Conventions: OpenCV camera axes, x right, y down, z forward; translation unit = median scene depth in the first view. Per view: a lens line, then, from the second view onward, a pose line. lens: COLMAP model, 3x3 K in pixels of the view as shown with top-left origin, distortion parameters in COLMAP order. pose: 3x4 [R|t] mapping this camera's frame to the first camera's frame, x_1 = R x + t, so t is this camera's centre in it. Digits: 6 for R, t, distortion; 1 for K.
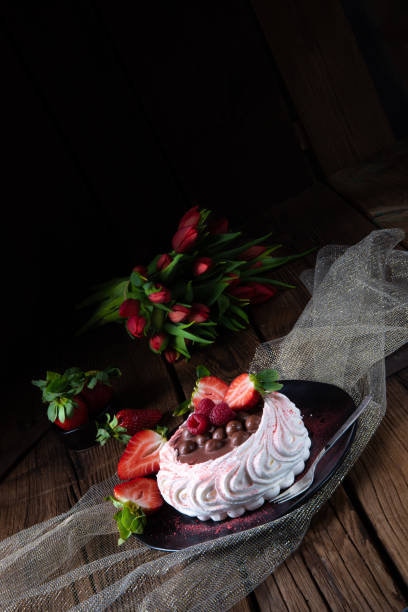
lens RADIAL K [[870.4, 0, 204.0], [0, 870.4, 306.0], [0, 0, 1]] dist [0.032040, 0.076831]
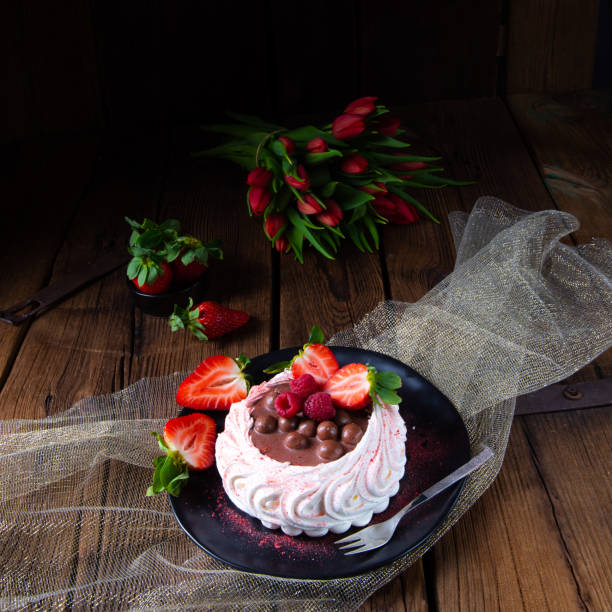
lens RADIAL K [[820.1, 0, 308.1], [0, 820.1, 202.9], [0, 0, 1]] dist [-0.065640, 0.082466]
pose [[0.919005, 0.391397, 0.047307, -0.097598], [-0.394183, 0.910076, 0.127991, -0.139144], [0.007042, -0.136272, 0.990646, 0.251464]]
